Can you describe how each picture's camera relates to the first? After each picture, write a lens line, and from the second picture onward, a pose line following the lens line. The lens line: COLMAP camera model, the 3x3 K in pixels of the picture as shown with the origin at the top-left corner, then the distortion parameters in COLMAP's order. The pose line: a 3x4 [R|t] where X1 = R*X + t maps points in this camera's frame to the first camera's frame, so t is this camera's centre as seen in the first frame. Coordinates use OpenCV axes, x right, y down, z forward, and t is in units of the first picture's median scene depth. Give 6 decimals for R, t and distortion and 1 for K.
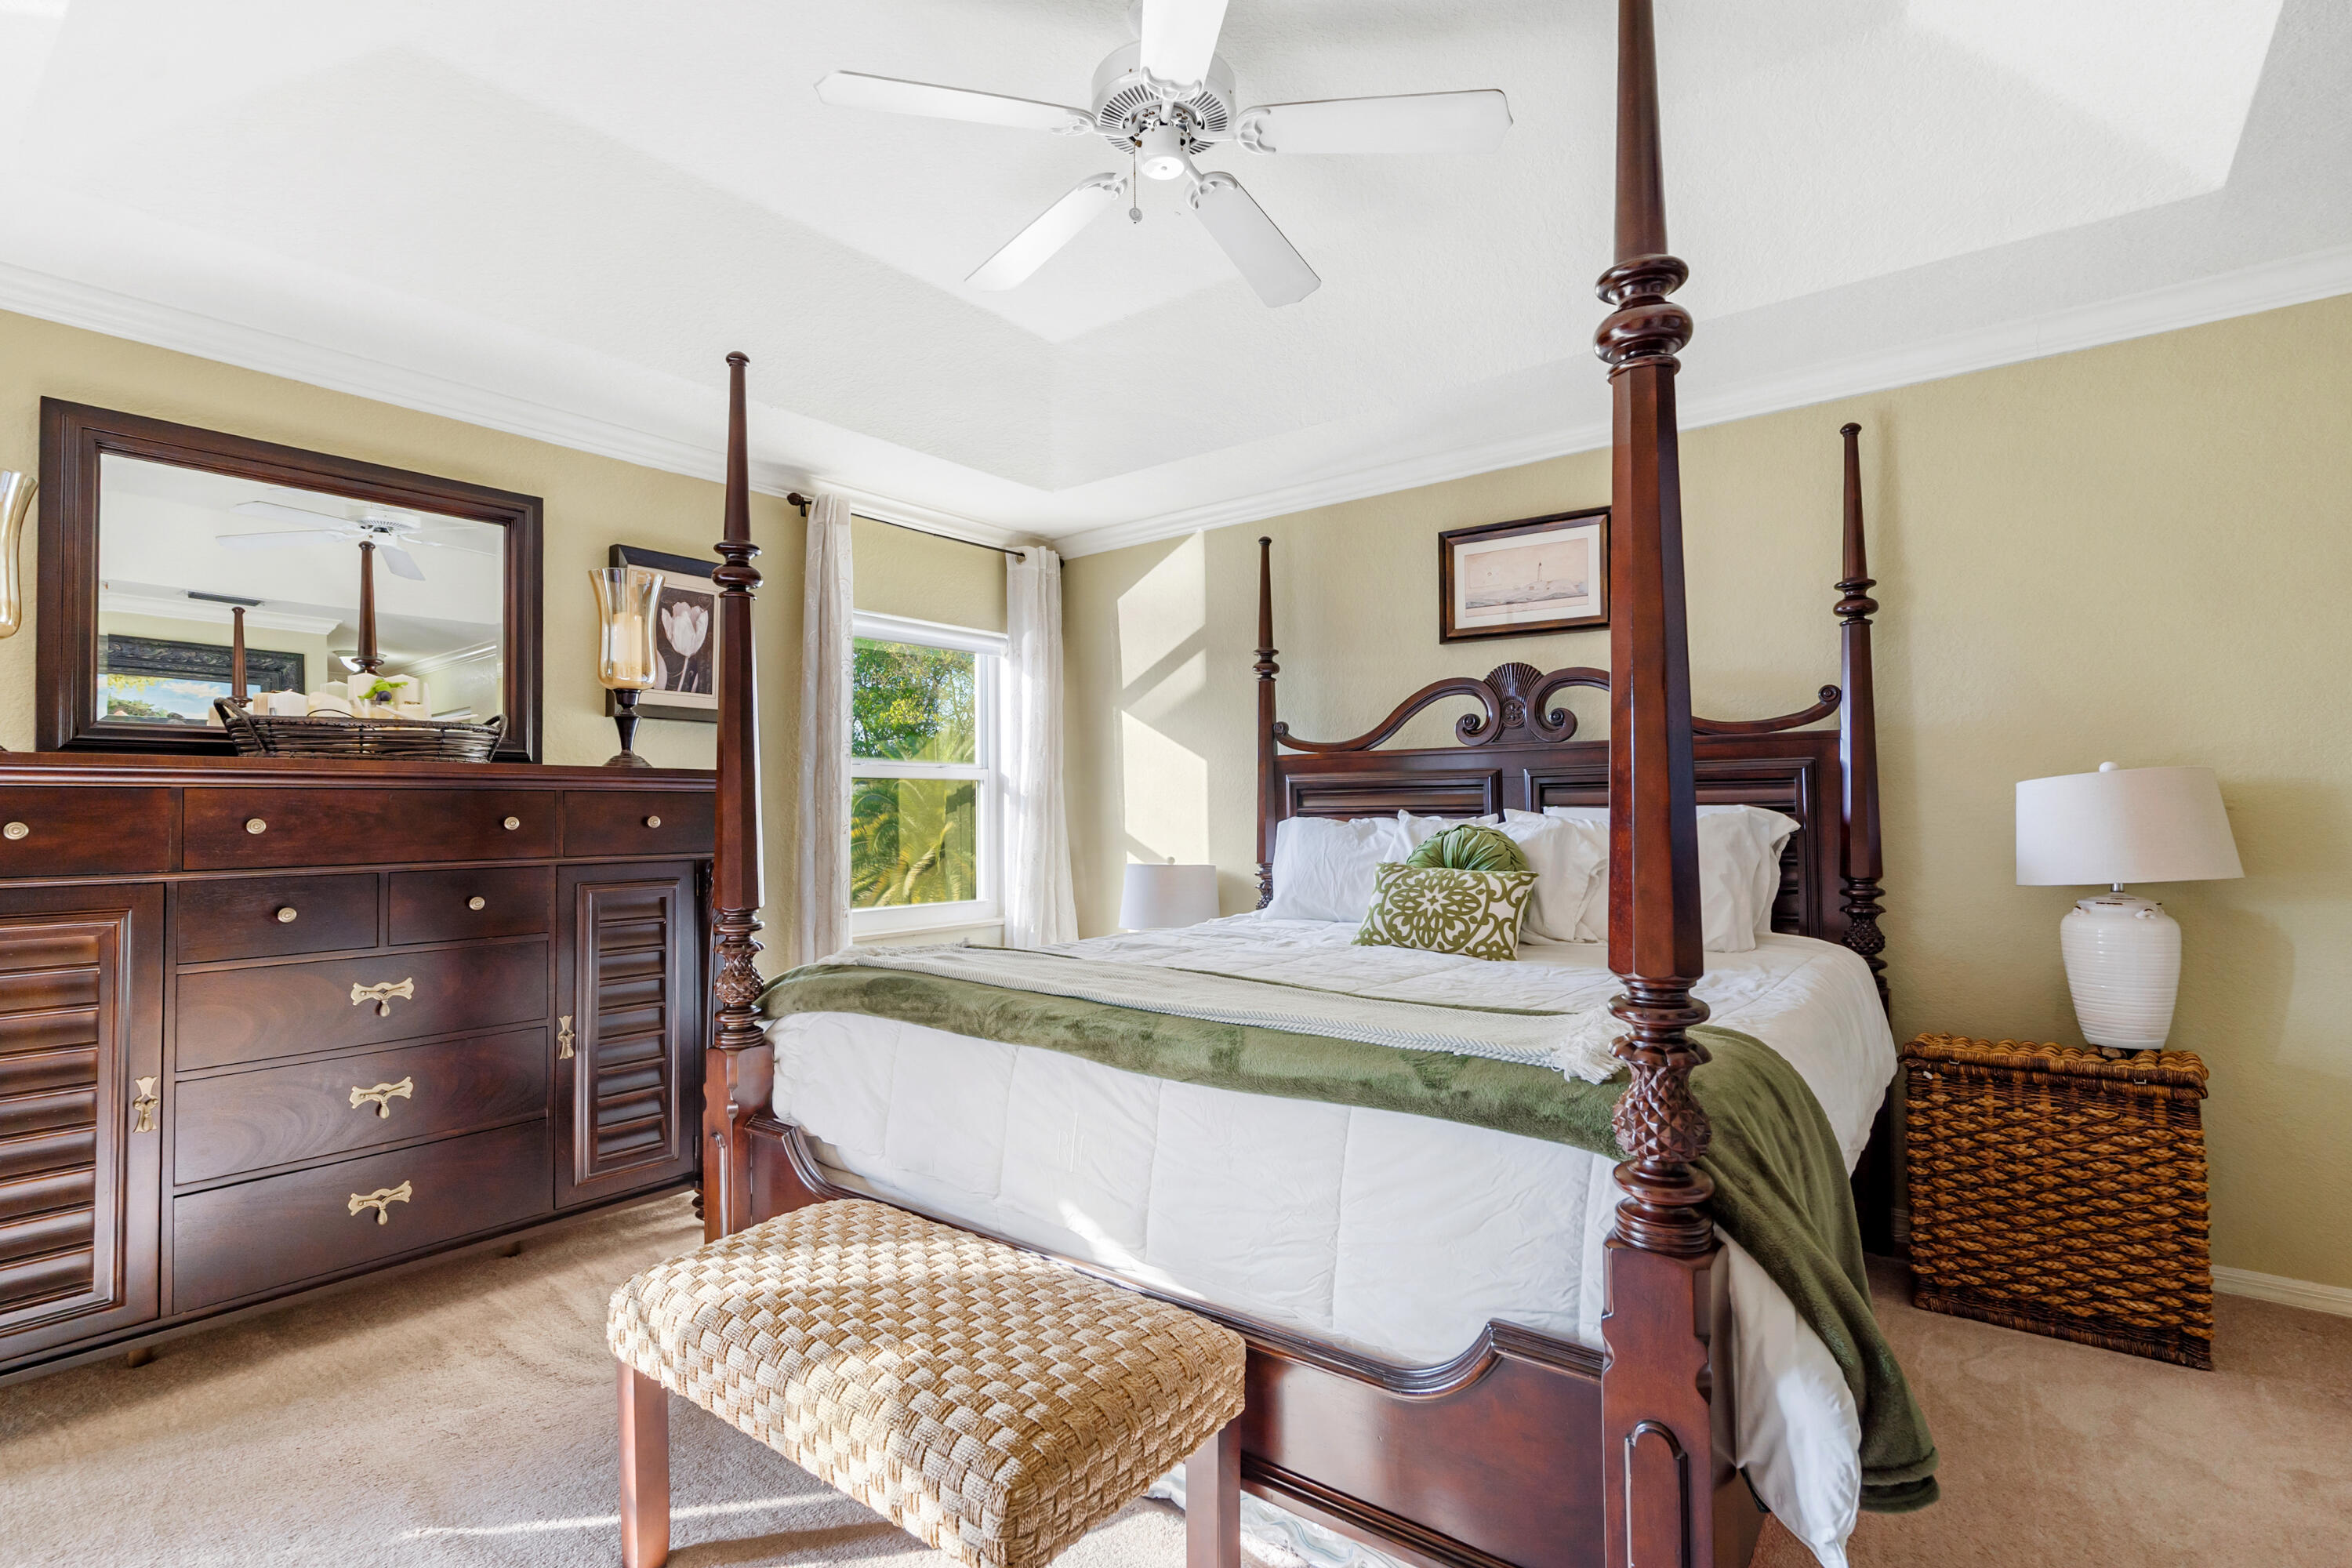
lens RADIAL K [[1063.7, 0, 1180.9], [0, 1063.7, 789.7], [0, 0, 1]] dist [-0.004279, 0.002313]
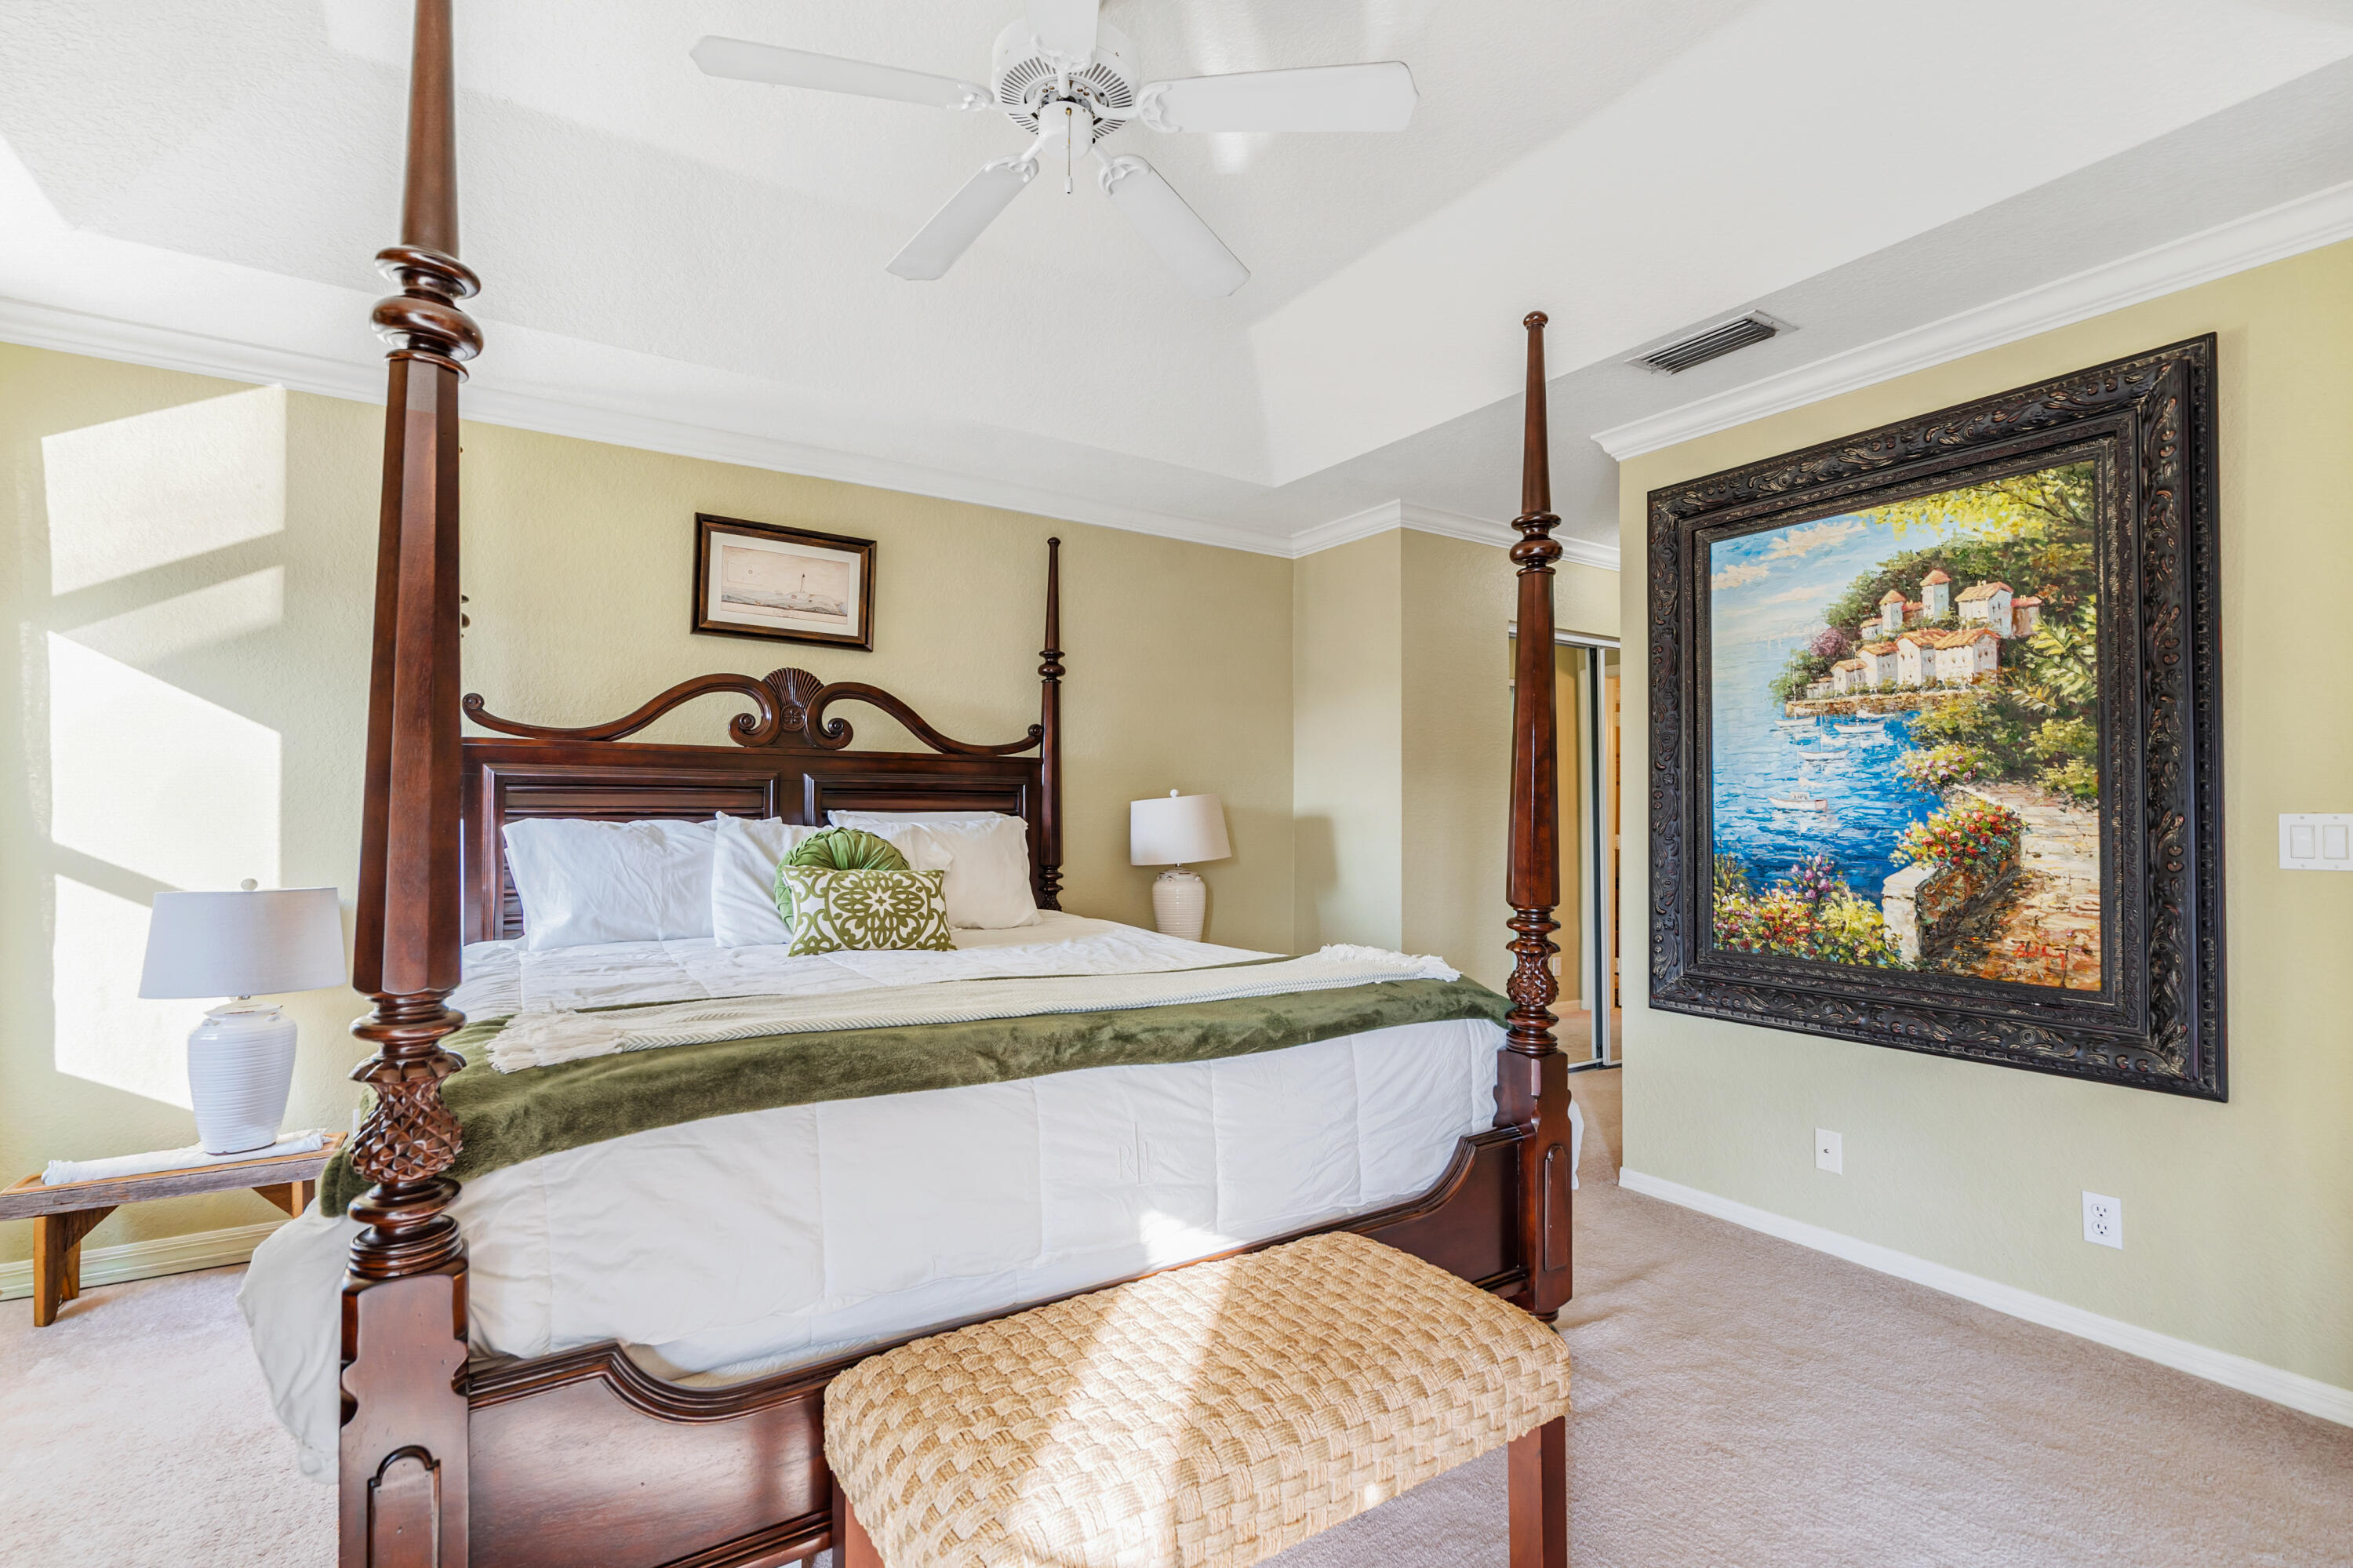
lens RADIAL K [[1064.2, 0, 1095.6], [0, 1064.2, 817.1], [0, 0, 1]] dist [-0.004279, 0.002313]
pose [[0.363183, 0.013174, 0.931625, -0.626791], [-0.024769, 0.999683, -0.004481, 0.023160], [-0.931388, -0.021448, 0.363394, 0.433215]]
